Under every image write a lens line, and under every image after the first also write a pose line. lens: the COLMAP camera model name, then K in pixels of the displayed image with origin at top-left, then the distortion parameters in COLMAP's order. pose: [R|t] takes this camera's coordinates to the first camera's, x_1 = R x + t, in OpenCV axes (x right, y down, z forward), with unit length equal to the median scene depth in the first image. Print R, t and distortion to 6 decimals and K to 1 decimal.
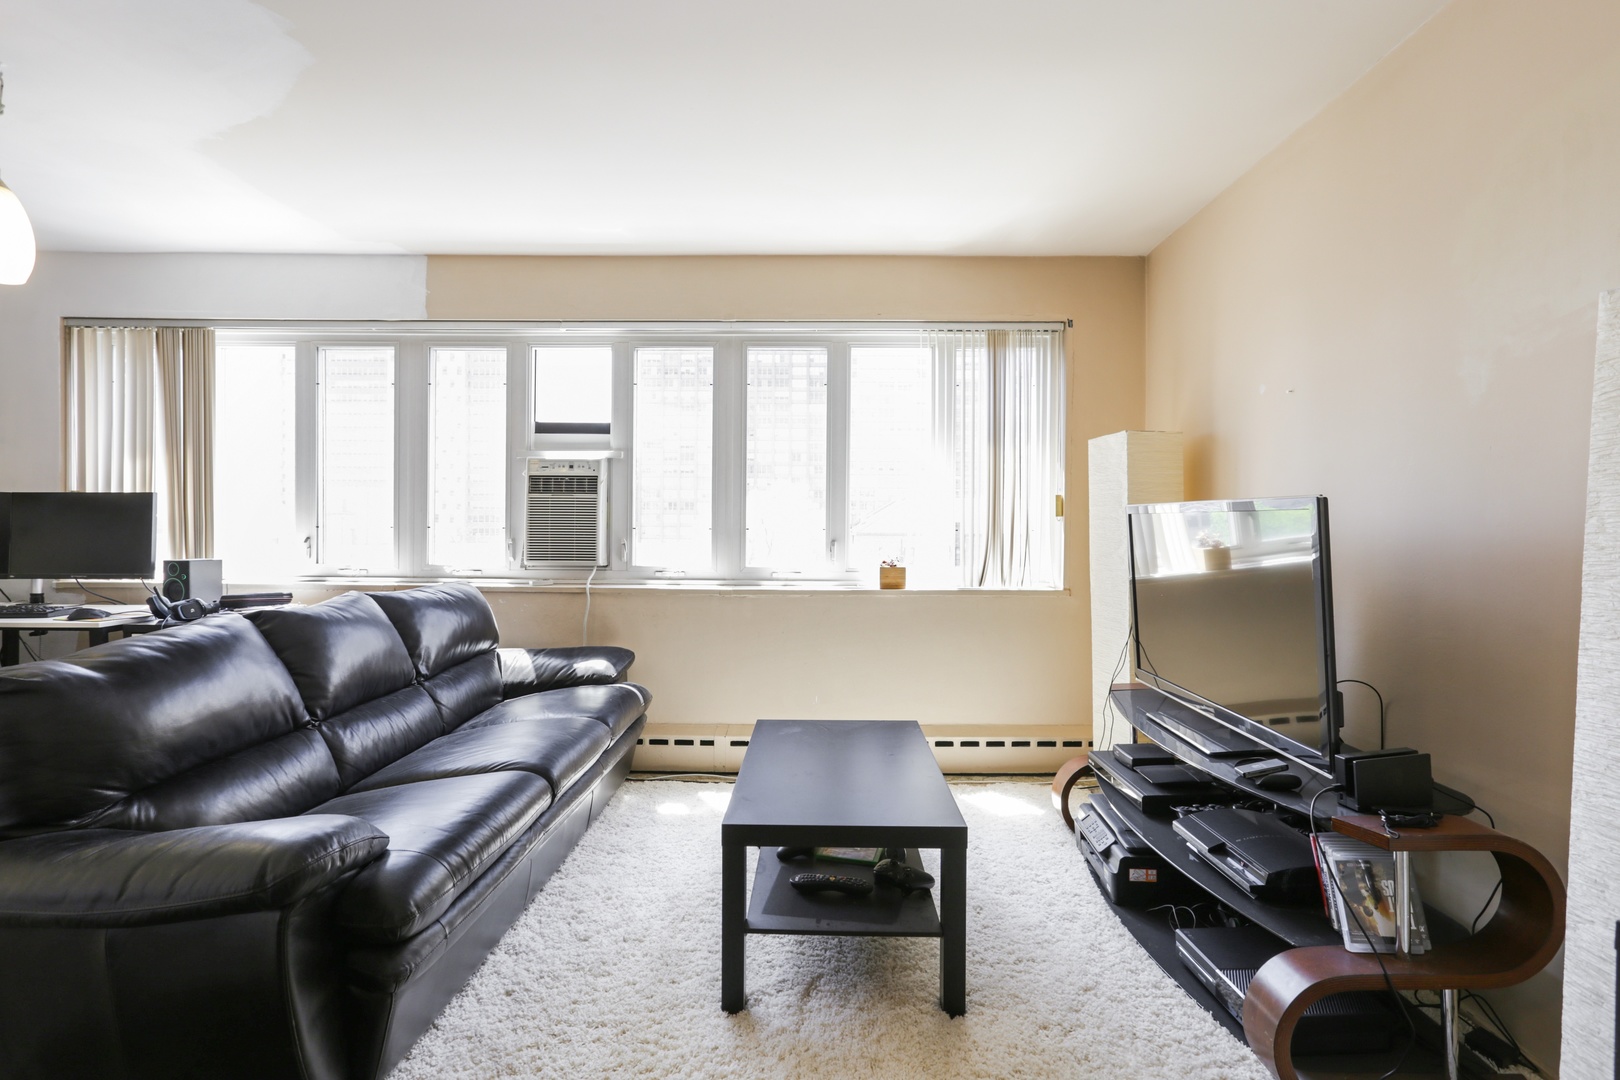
lens RADIAL K [[739.6, 0, 813.0], [0, 739.6, 532.6], [0, 0, 1]] dist [-0.003863, 0.001422]
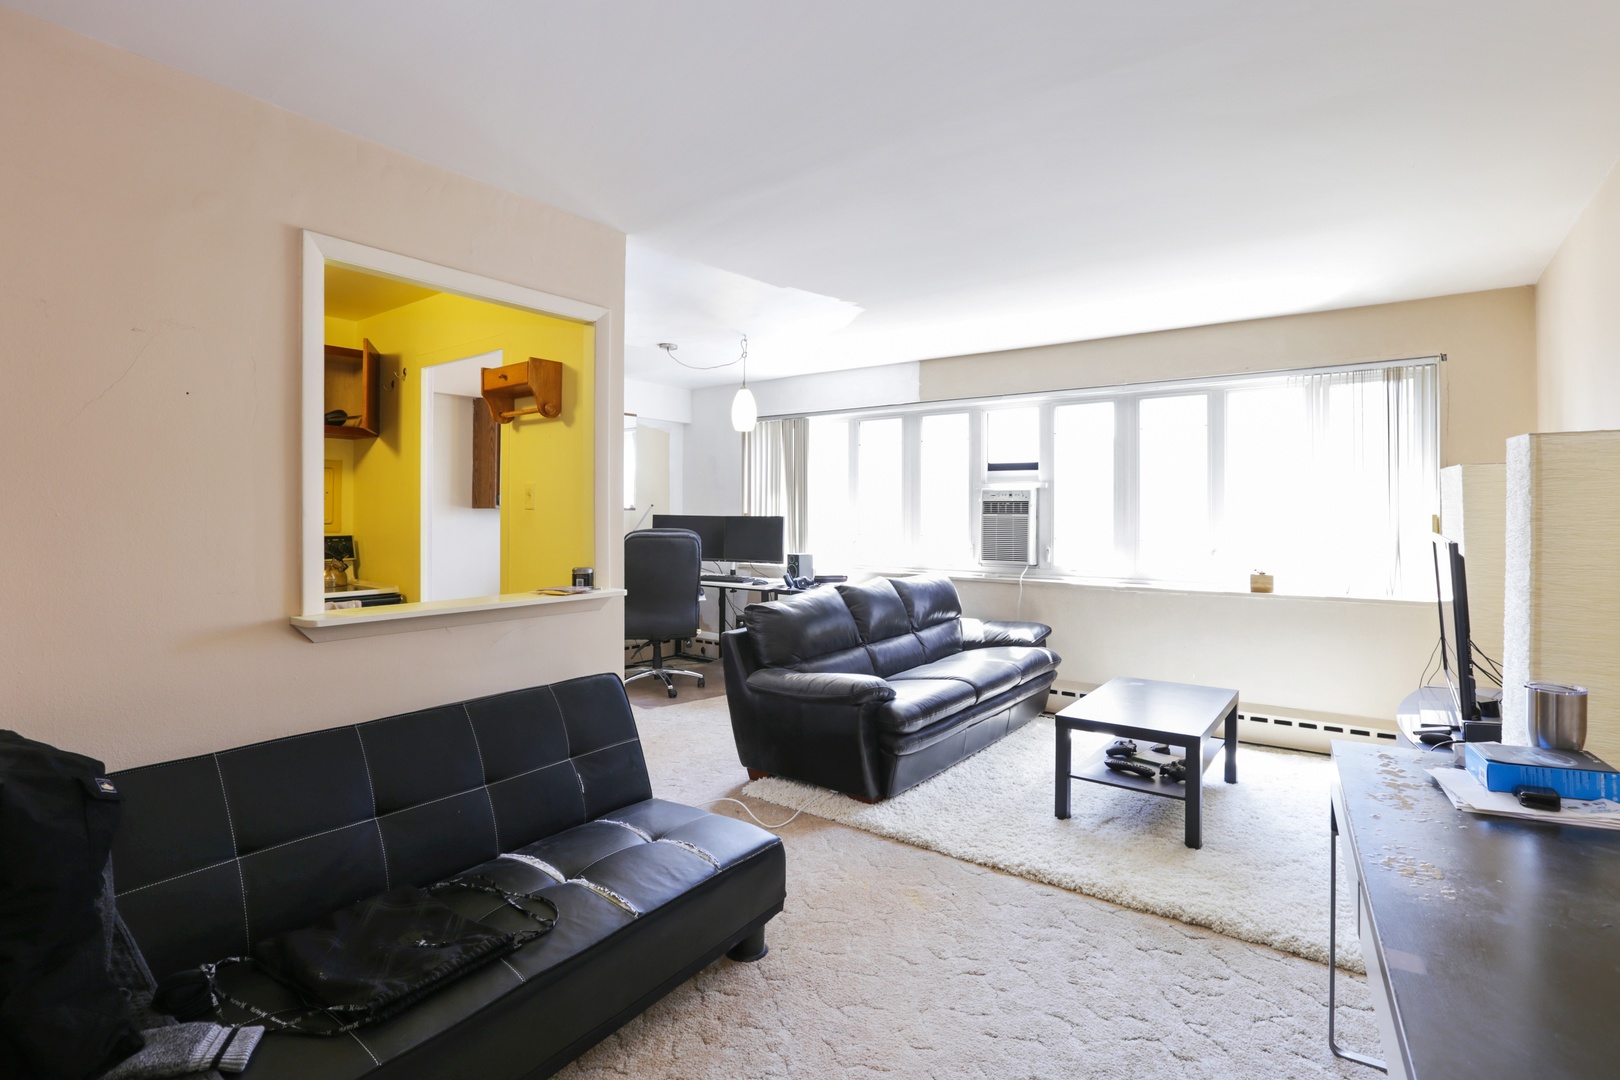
lens RADIAL K [[739.6, 0, 808.2], [0, 739.6, 526.9], [0, 0, 1]] dist [-0.003863, 0.001422]
pose [[0.797185, 0.001899, -0.603733, 0.237390], [0.001790, 0.999983, 0.005510, -0.038383], [0.603733, -0.005473, 0.797168, -0.395302]]
